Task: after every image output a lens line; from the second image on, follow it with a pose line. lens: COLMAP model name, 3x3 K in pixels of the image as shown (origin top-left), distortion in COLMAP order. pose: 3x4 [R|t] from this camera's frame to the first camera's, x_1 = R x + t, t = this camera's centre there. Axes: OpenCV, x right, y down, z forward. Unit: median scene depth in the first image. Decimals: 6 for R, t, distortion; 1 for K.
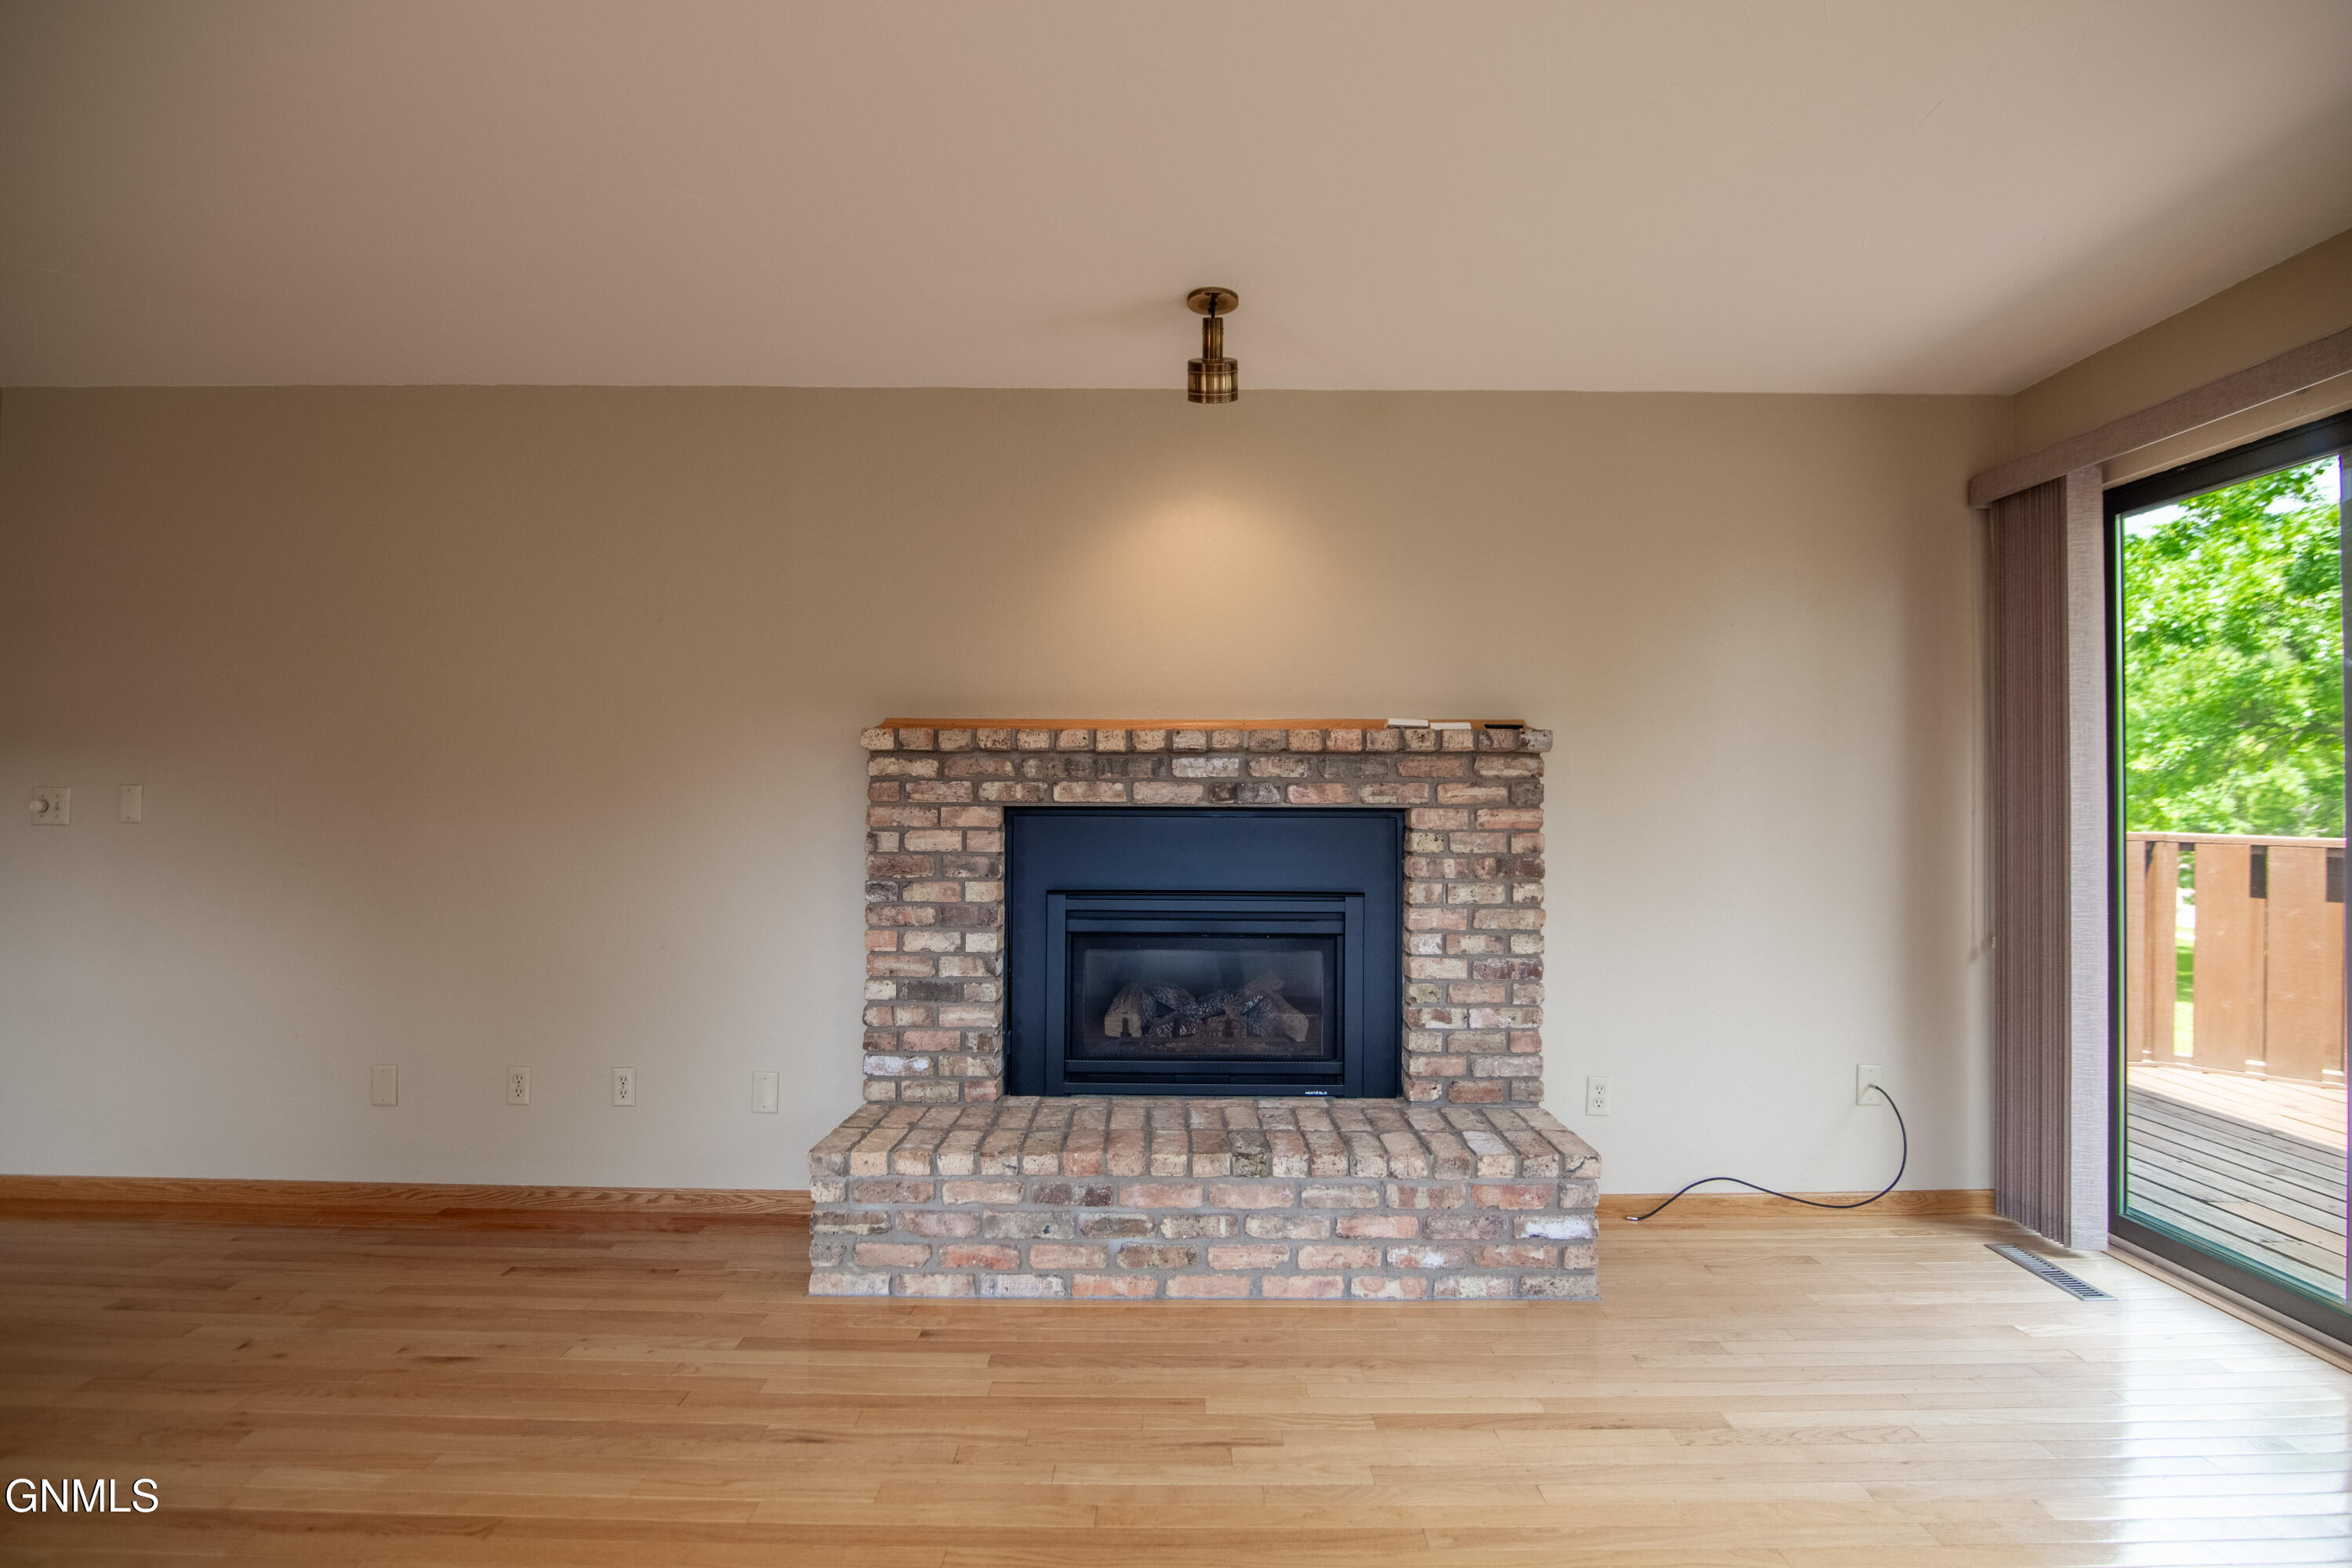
lens RADIAL K [[1094.3, 0, 1180.2], [0, 1094.3, 780.0], [0, 0, 1]] dist [-0.015516, -0.000184]
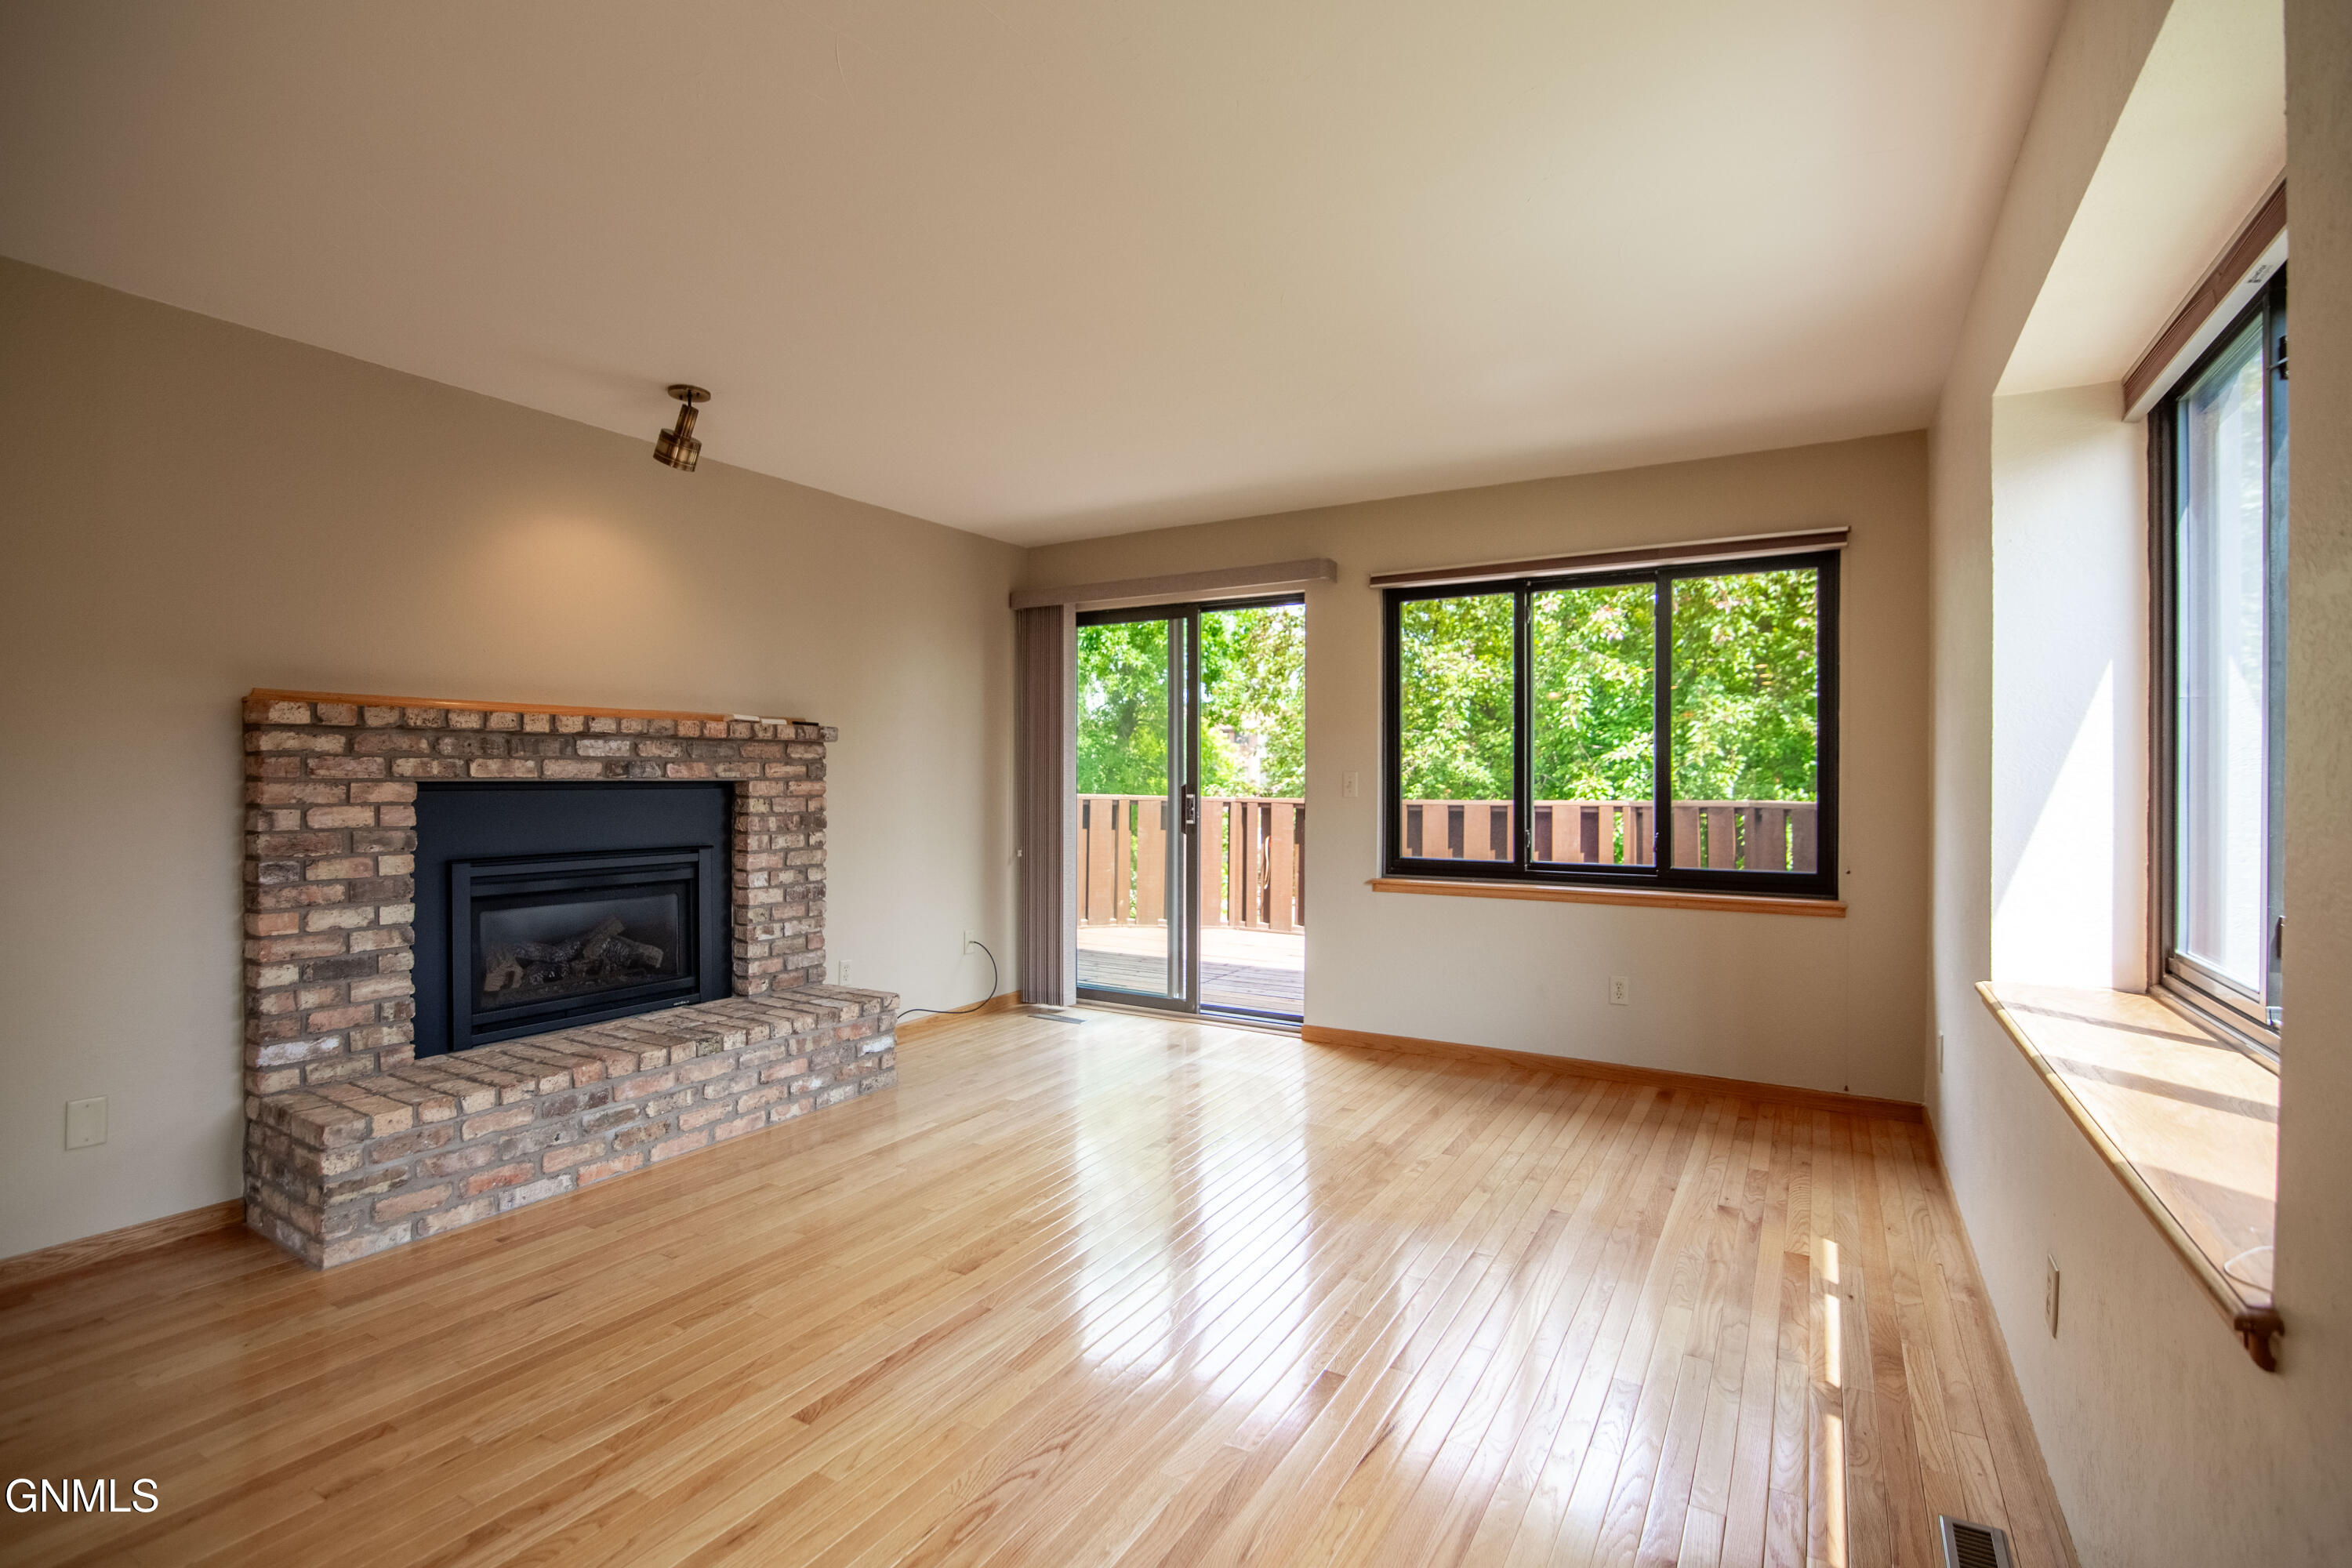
lens RADIAL K [[1084.8, 0, 1176.0], [0, 1084.8, 784.0], [0, 0, 1]] dist [-0.017685, -0.000137]
pose [[0.511058, -0.009288, 0.859496, -0.676645], [-0.012936, 0.999745, 0.018495, -0.002120], [-0.859449, -0.020570, 0.510808, -0.145660]]
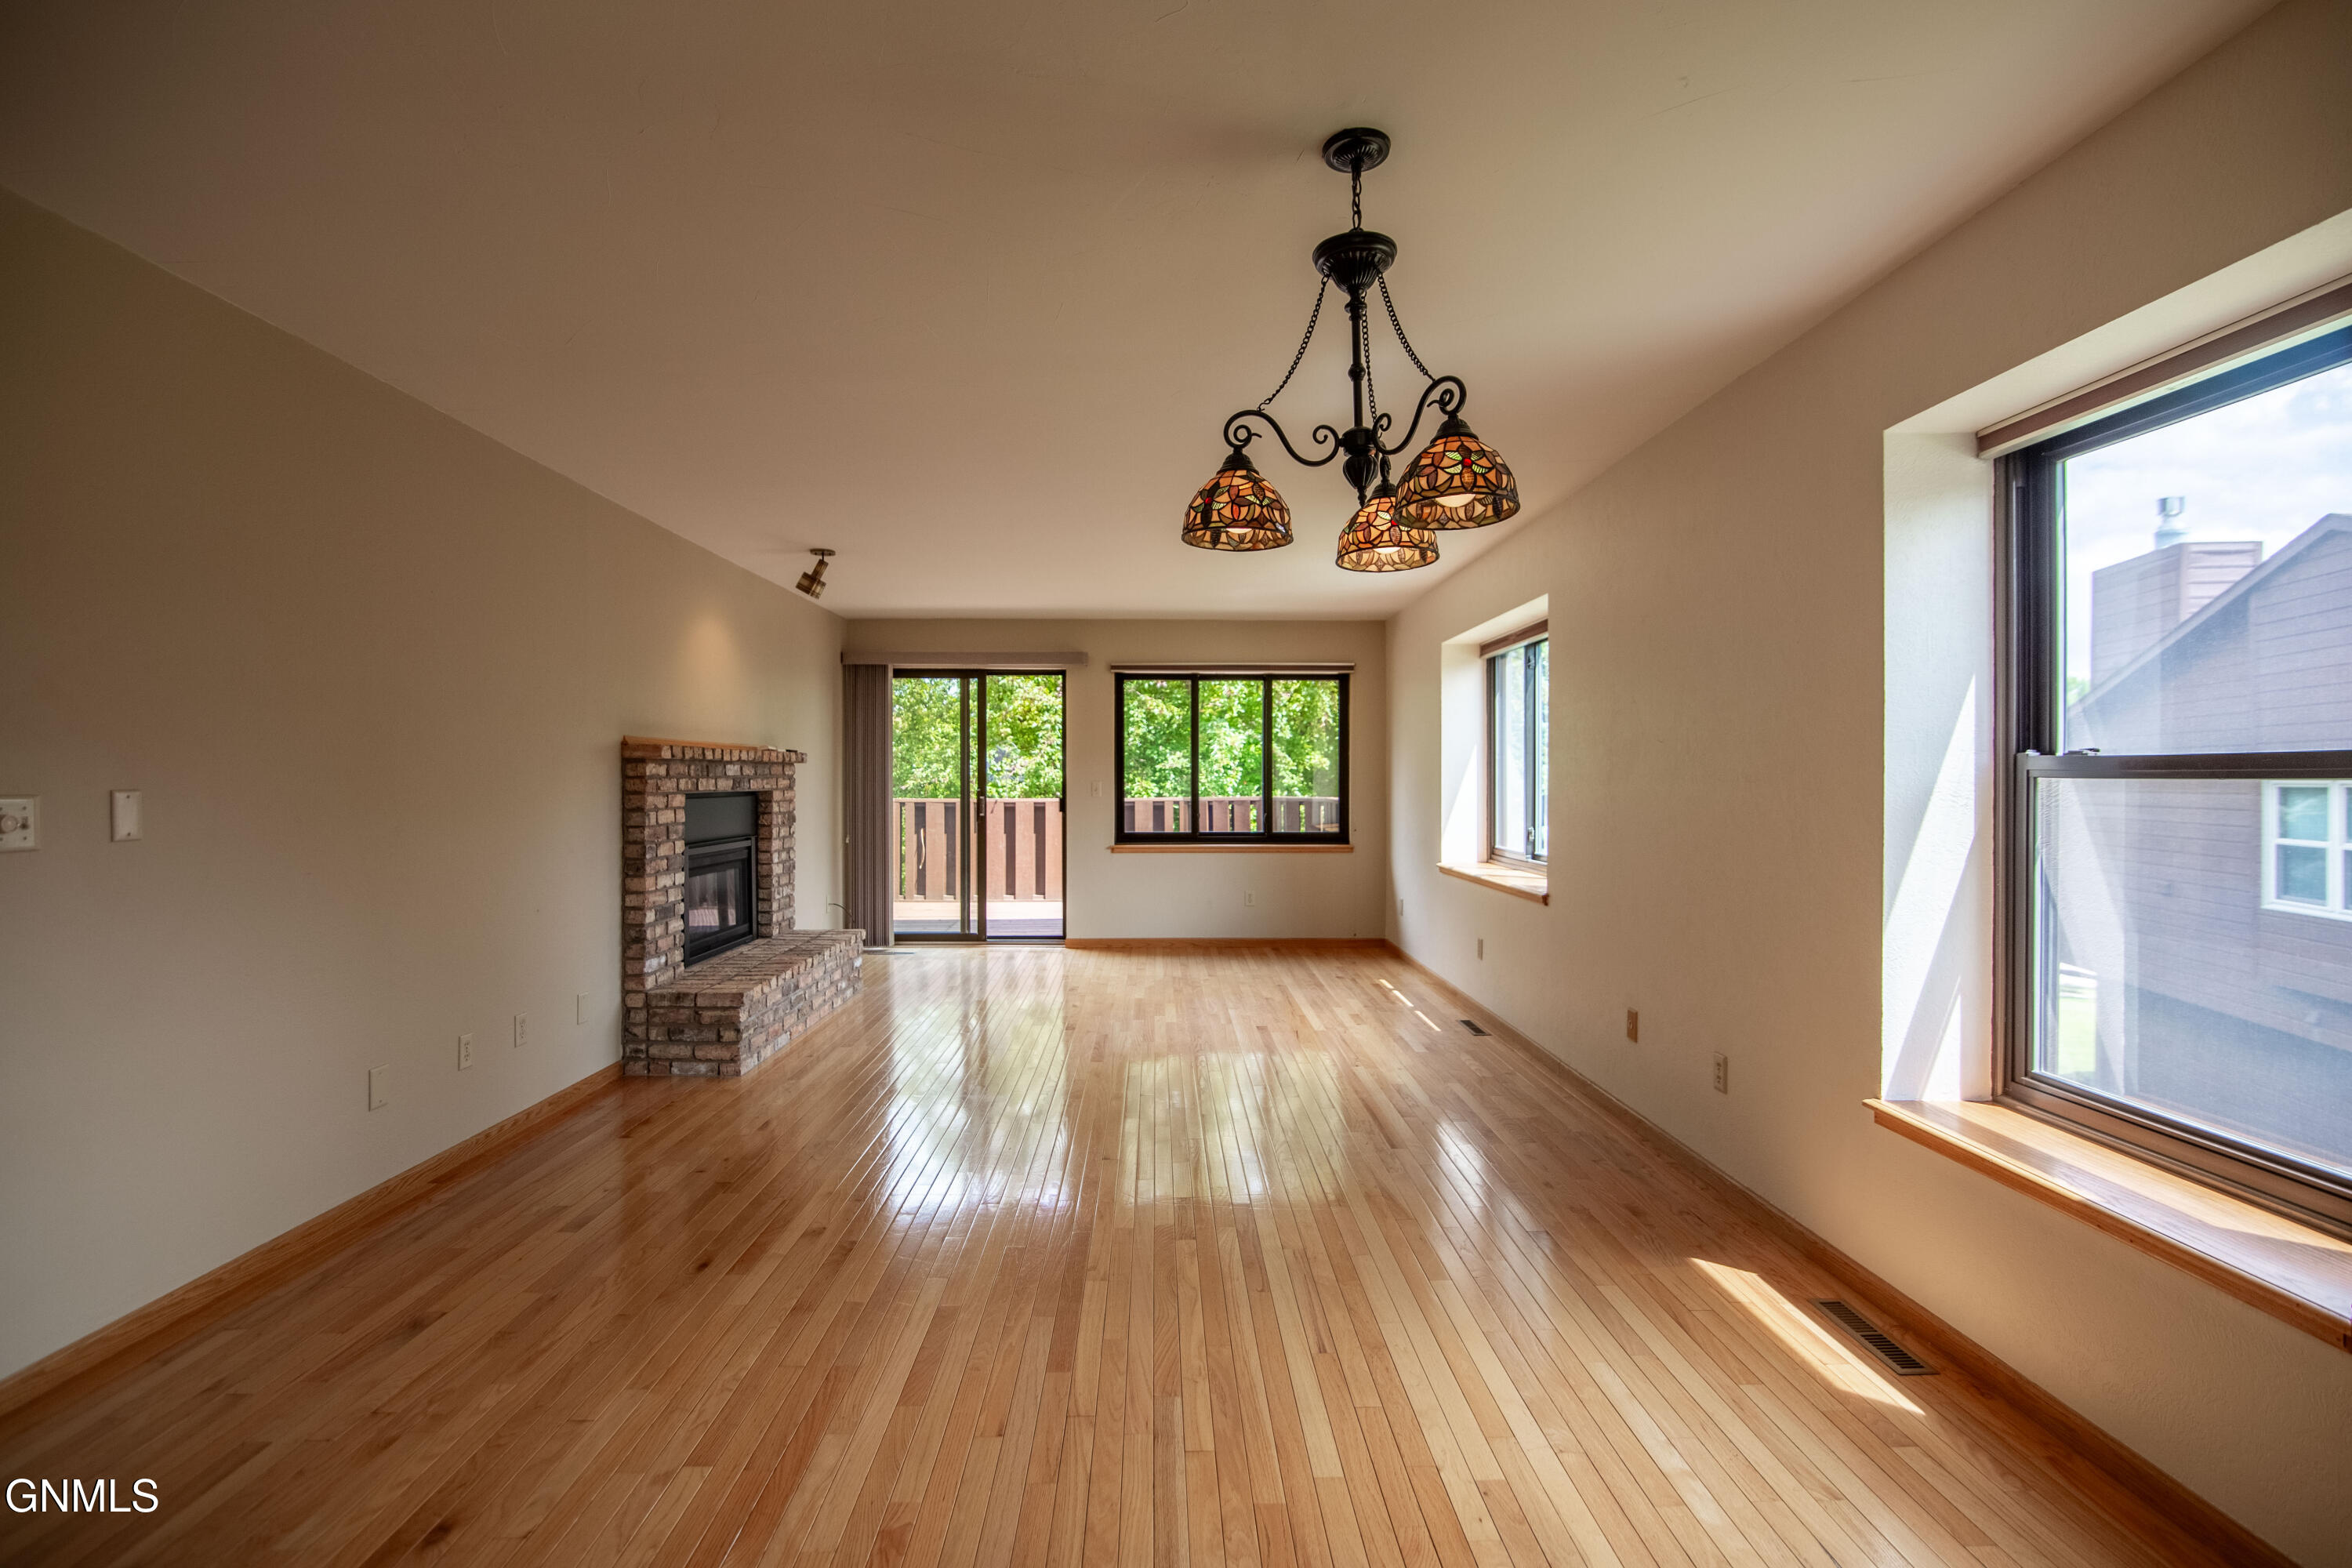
lens RADIAL K [[1080.7, 0, 1182.7], [0, 1080.7, 787.2], [0, 0, 1]] dist [-0.017248, 0.000296]
pose [[-0.025500, -0.015277, 0.999558, -1.790179], [-0.017556, 0.999736, 0.014832, -0.022363], [-0.999521, -0.017170, -0.025762, 0.301381]]
